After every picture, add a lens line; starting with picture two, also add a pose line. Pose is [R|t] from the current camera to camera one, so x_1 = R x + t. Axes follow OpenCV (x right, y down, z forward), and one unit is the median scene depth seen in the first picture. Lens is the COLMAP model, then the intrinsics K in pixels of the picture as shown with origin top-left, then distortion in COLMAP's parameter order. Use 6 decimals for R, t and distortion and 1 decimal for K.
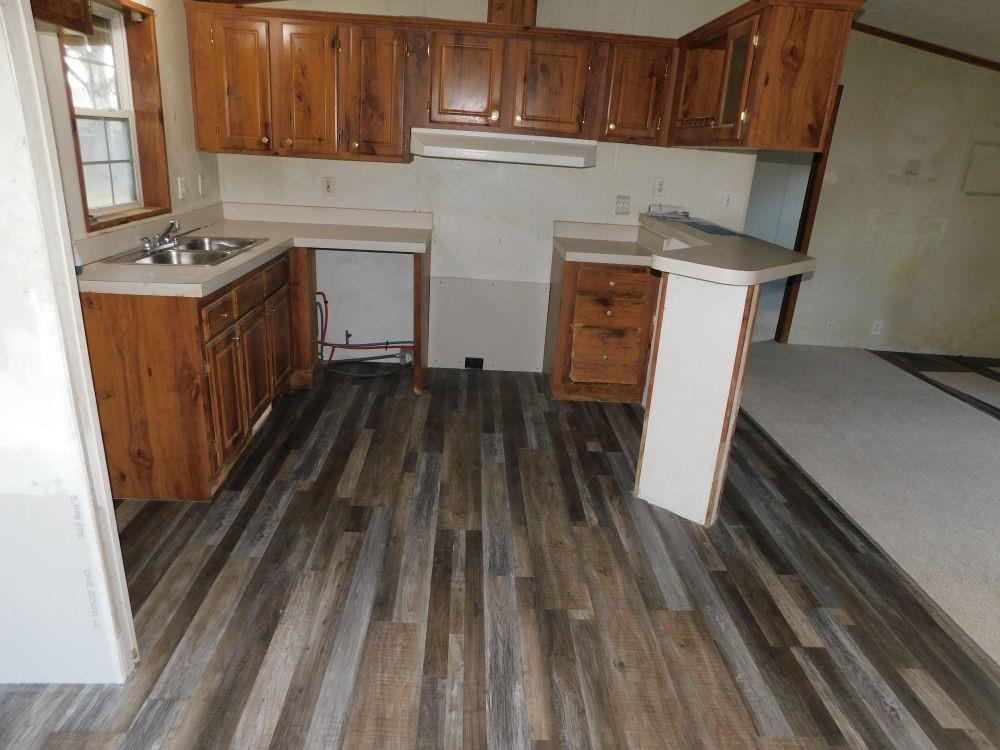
lens RADIAL K [[665.2, 0, 501.5], [0, 665.2, 372.7], [0, 0, 1]] dist [0.001171, 0.004115]
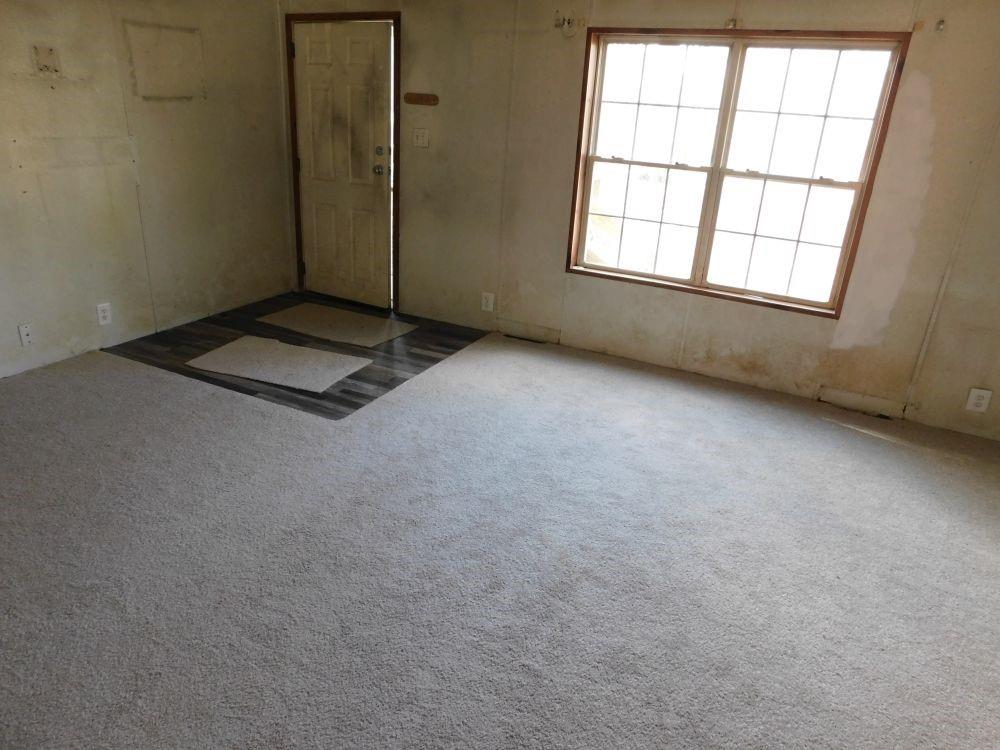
lens RADIAL K [[665.2, 0, 495.3], [0, 665.2, 373.9], [0, 0, 1]] dist [0.001171, 0.004115]
pose [[0.500638, -0.368705, 0.783210, 0.225940], [0.267897, 0.926332, 0.264838, -0.087402], [-0.823160, 0.077232, 0.562533, 0.322071]]
